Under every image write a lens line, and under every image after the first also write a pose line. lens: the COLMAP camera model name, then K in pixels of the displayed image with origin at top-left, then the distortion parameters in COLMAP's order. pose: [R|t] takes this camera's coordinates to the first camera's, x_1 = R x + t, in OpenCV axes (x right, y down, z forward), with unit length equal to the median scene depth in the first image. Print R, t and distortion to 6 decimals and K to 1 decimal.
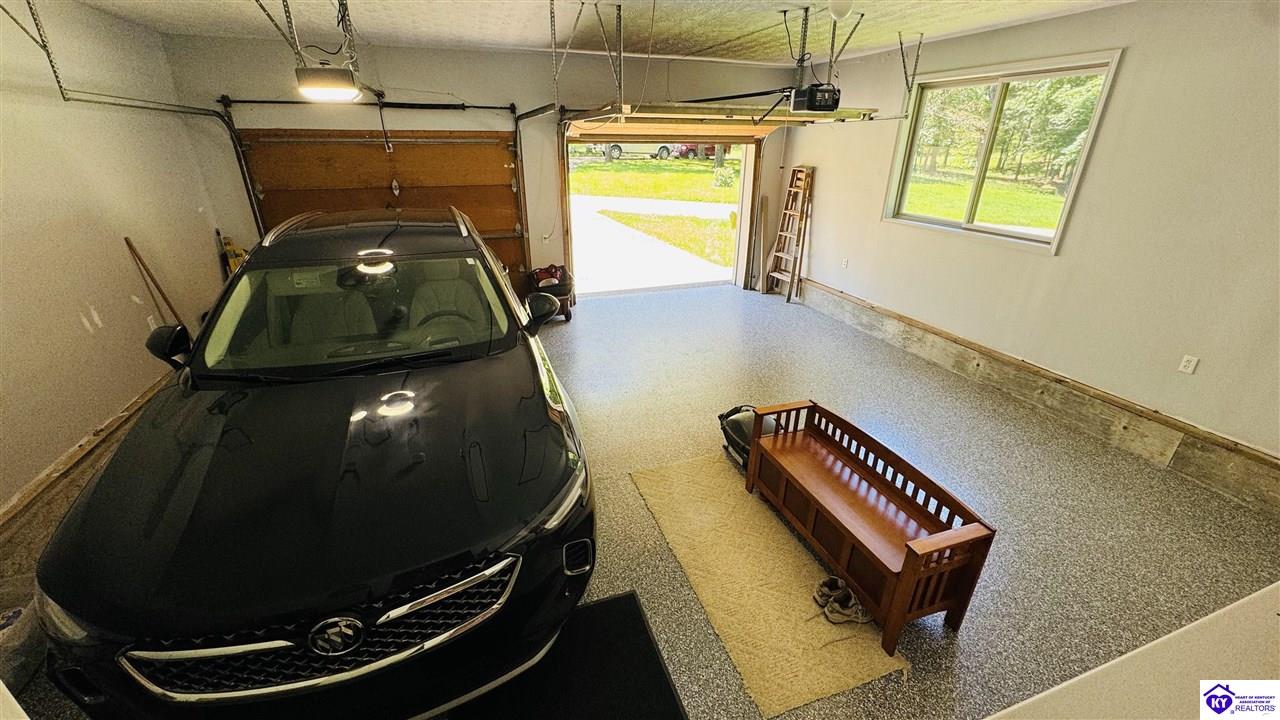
lens RADIAL K [[506.9, 0, 638.5], [0, 506.9, 359.7], [0, 0, 1]] dist [-0.000057, -0.000072]
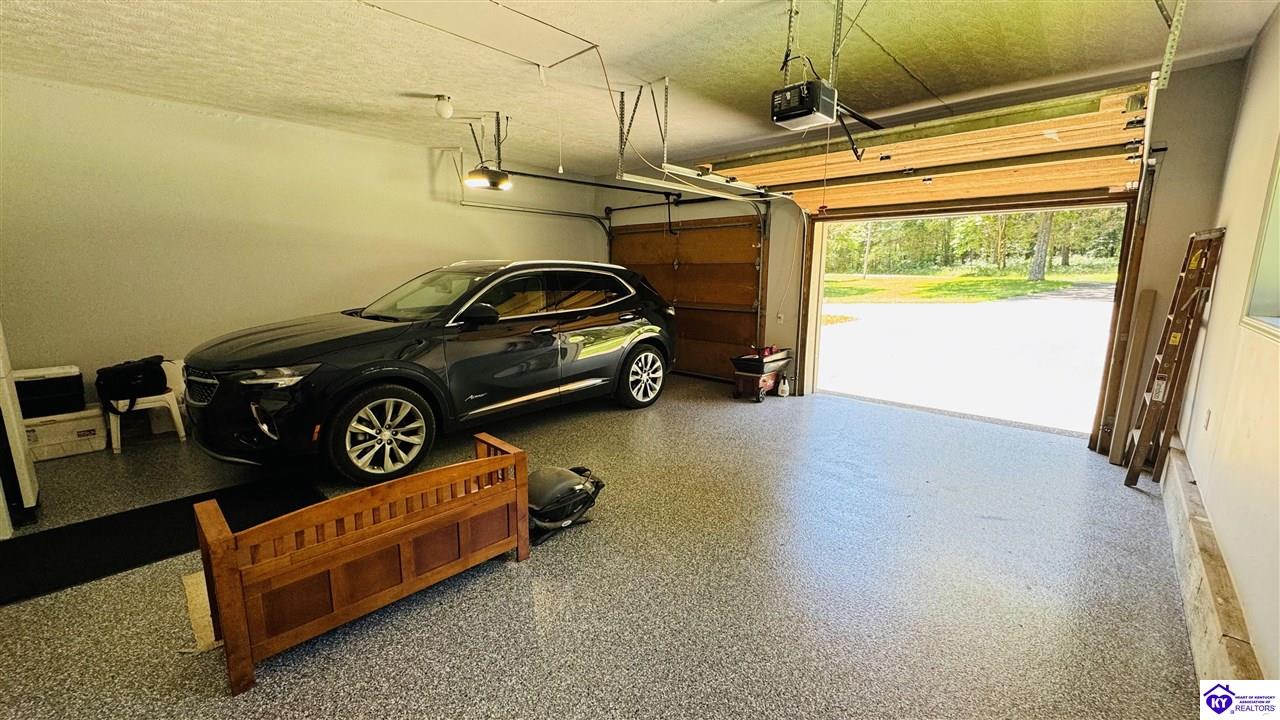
lens RADIAL K [[506.9, 0, 638.5], [0, 506.9, 359.7], [0, 0, 1]] dist [-0.000057, -0.000072]
pose [[0.451540, 0.154253, -0.878816, 0.616082], [-0.353194, 0.935390, -0.017289, -0.060501], [0.819369, 0.318200, 0.476847, 0.390997]]
